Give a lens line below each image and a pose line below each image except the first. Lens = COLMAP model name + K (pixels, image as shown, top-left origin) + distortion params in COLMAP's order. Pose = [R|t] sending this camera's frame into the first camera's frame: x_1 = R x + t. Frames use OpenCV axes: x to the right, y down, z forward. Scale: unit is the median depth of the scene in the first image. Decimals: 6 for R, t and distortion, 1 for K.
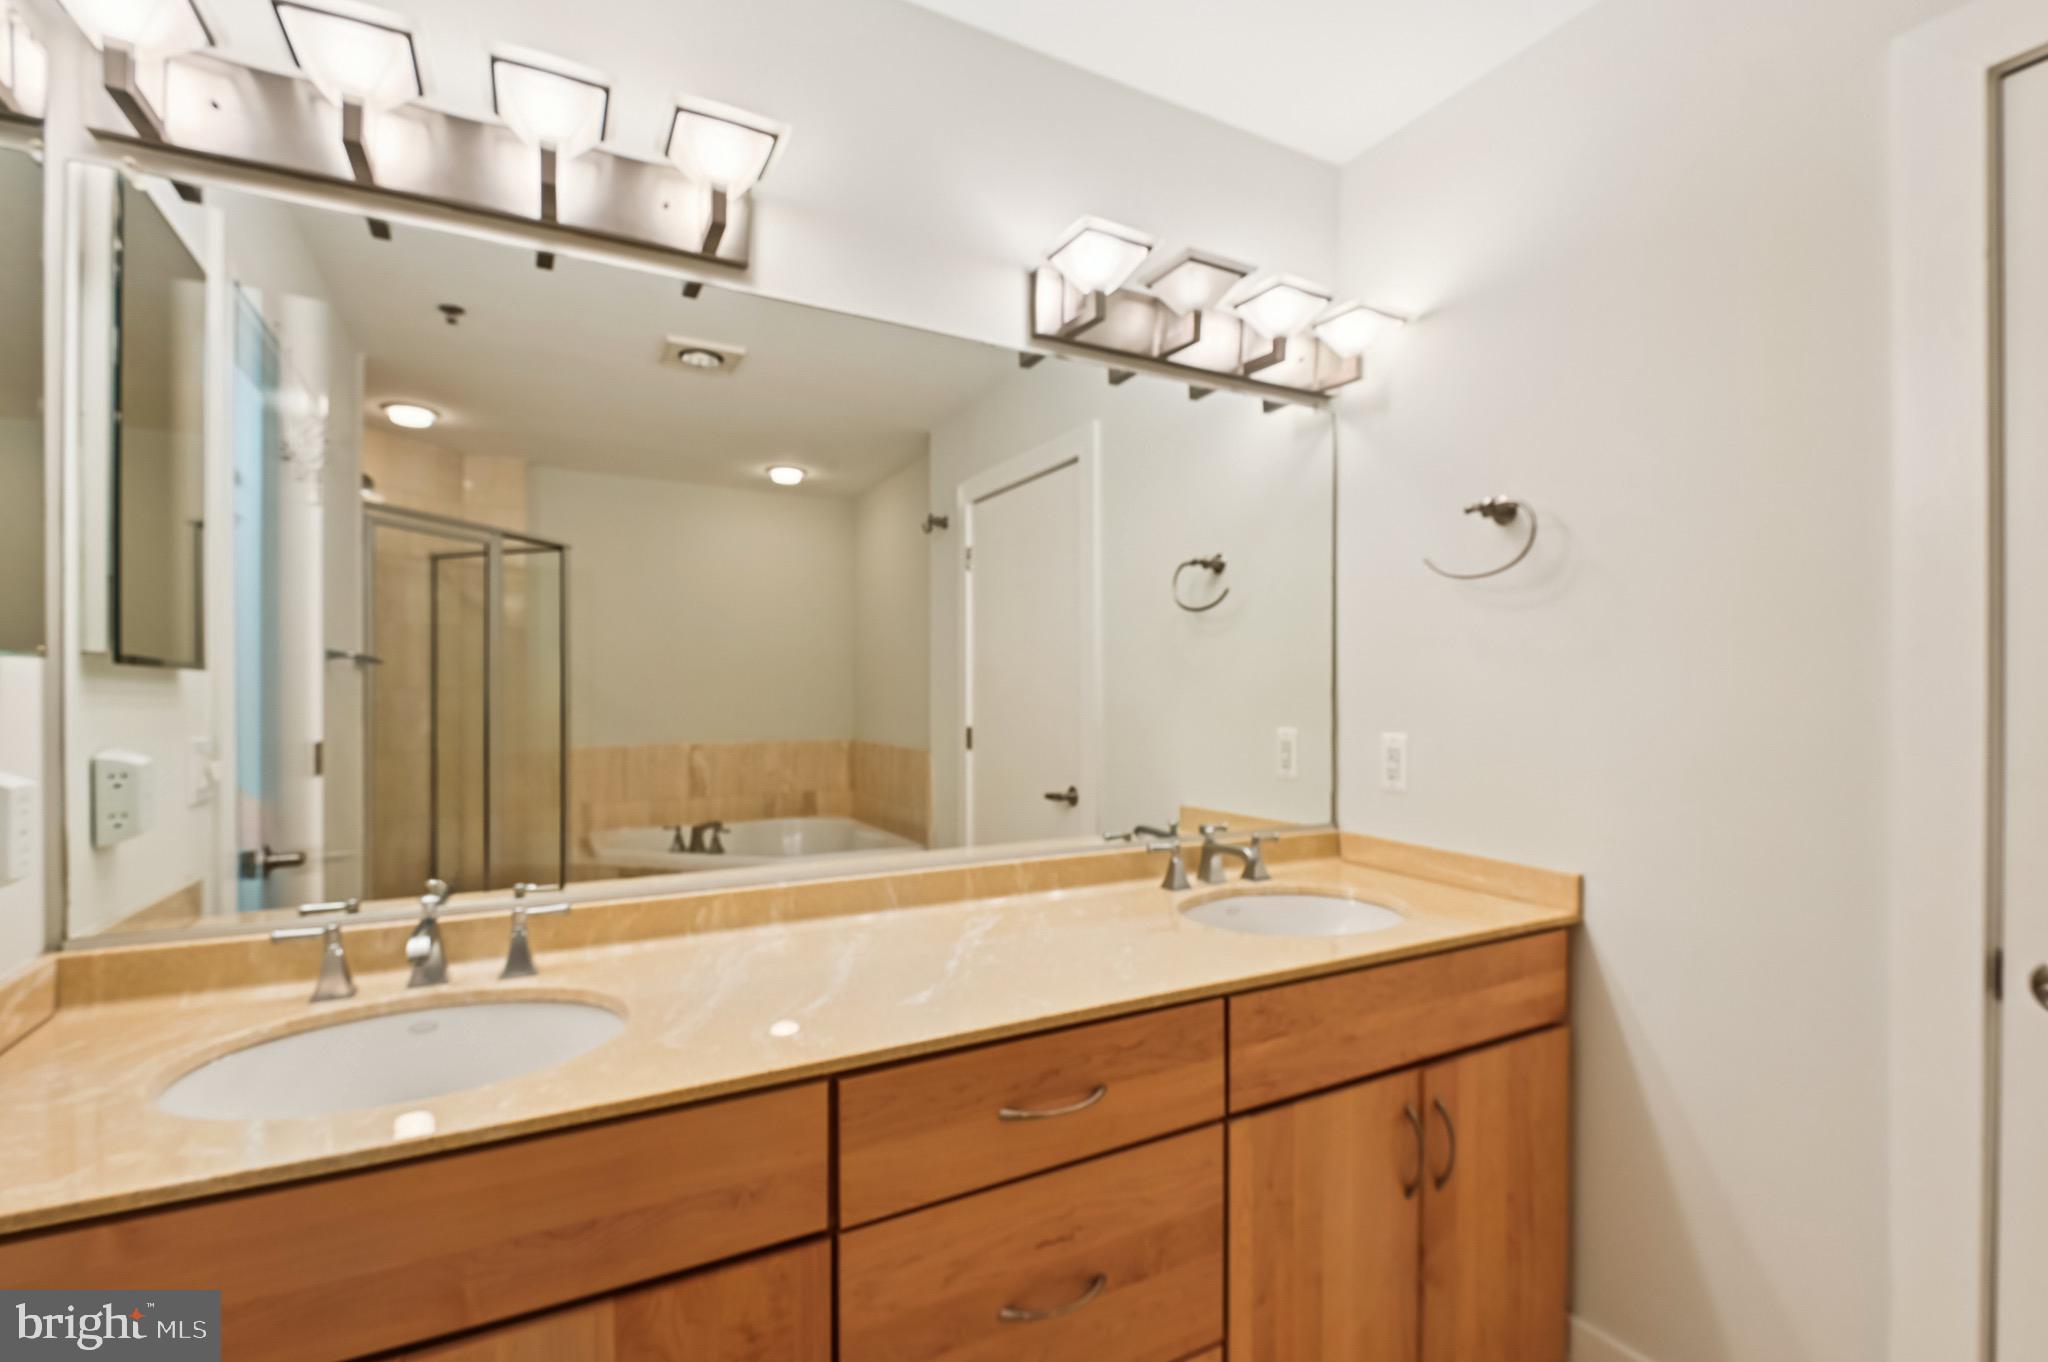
lens RADIAL K [[939.0, 0, 1032.2], [0, 939.0, 687.3], [0, 0, 1]] dist [0.002123, -0.000216]
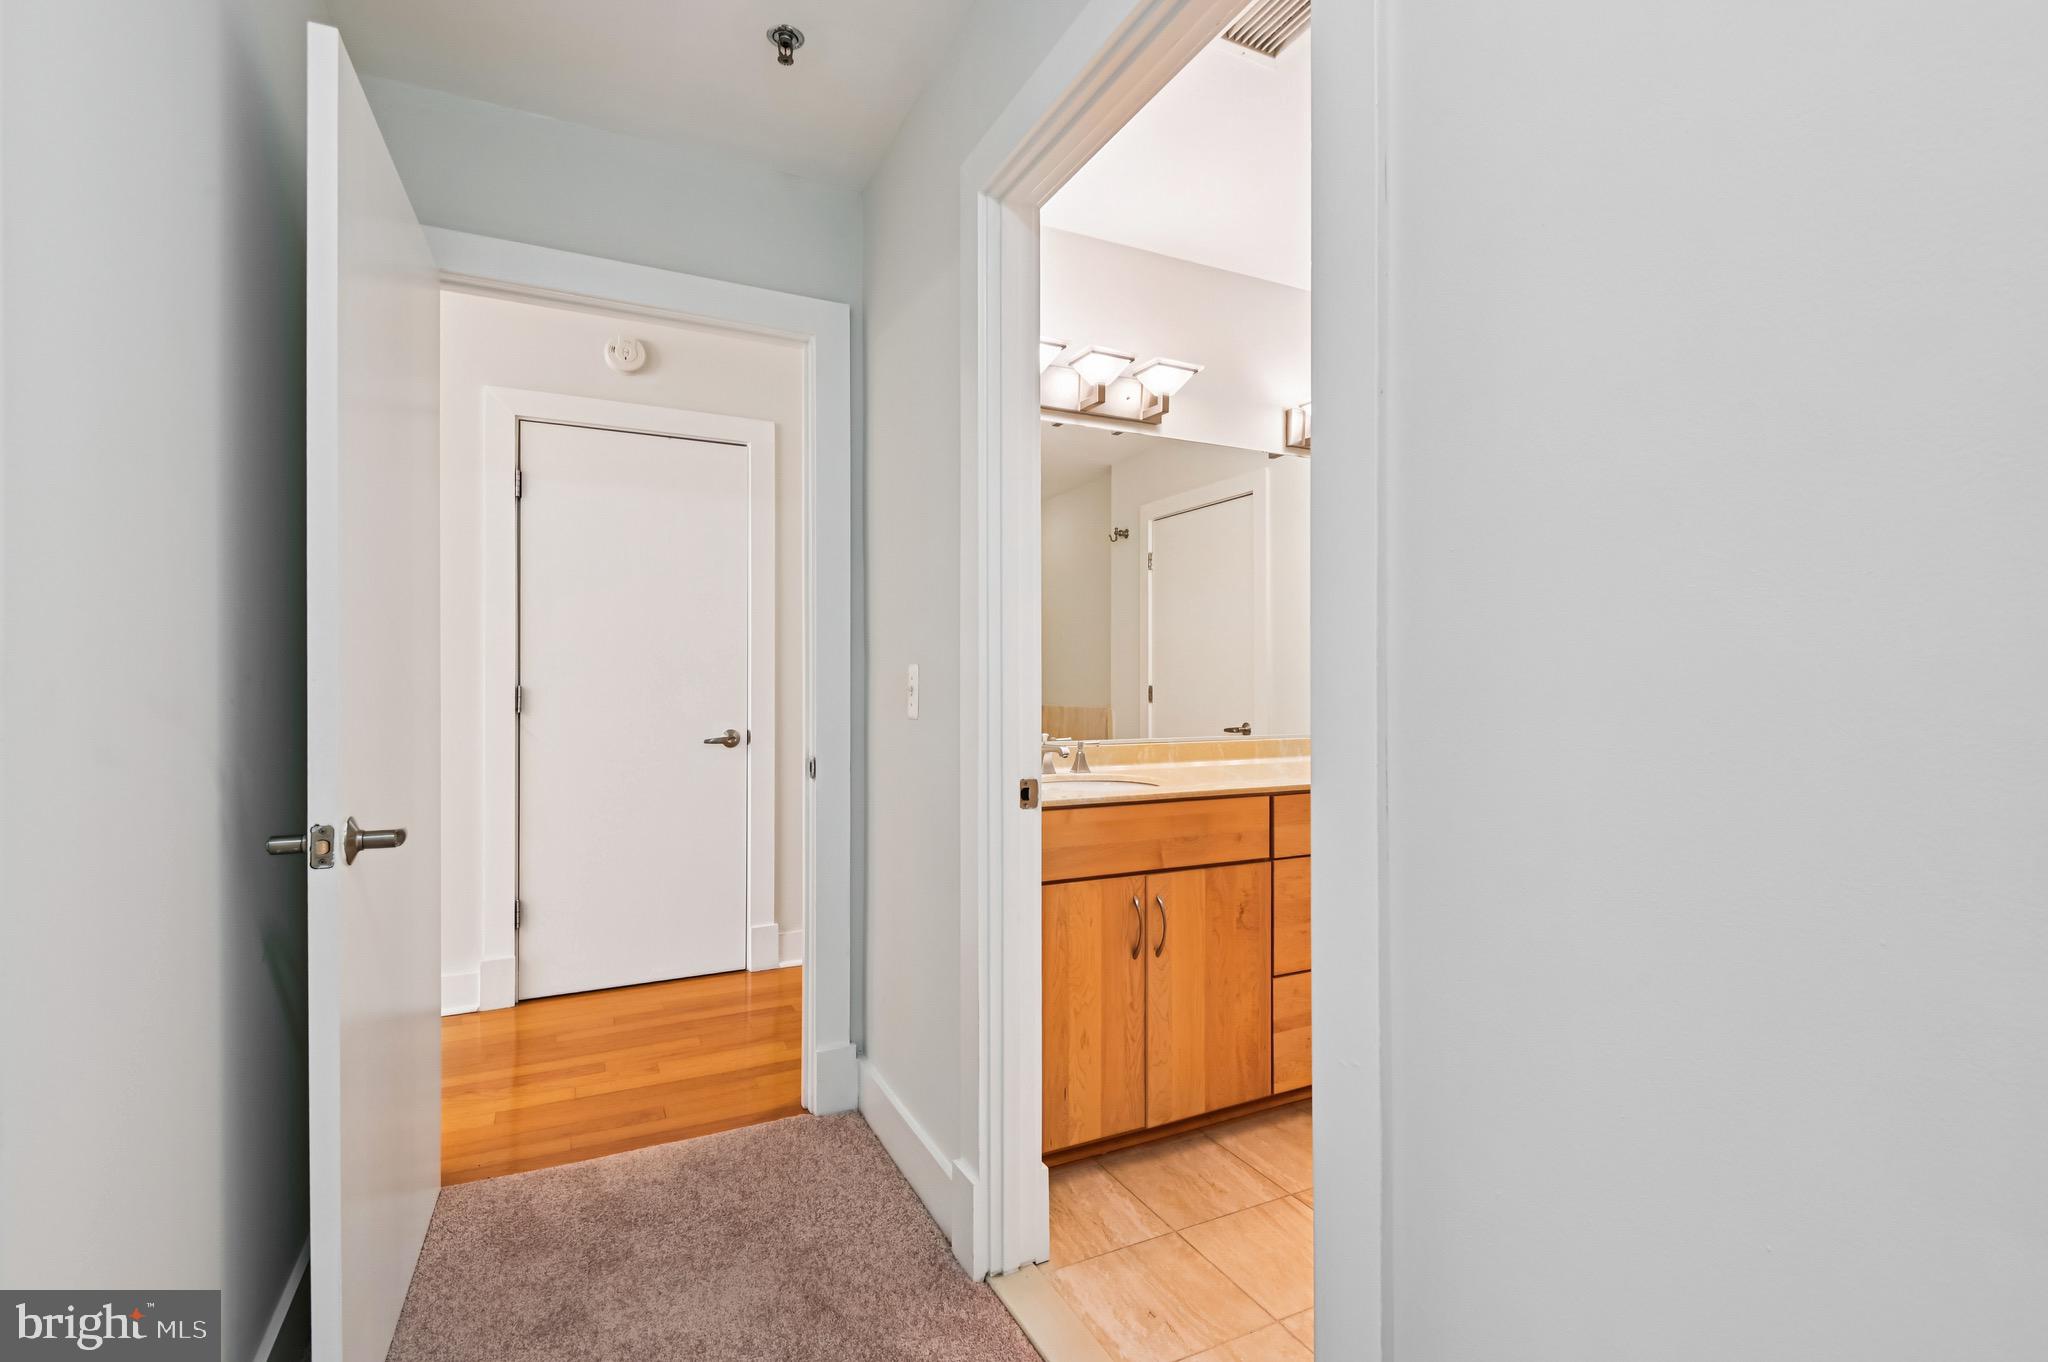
lens RADIAL K [[950.3, 0, 1027.2], [0, 950.3, 673.5], [0, 0, 1]] dist [0.001142, -0.000039]
pose [[0.999201, -0.003277, -0.039833, -0.505438], [0.003144, 0.999989, -0.003415, 0.077447], [0.039844, 0.003287, 0.999201, -0.993818]]
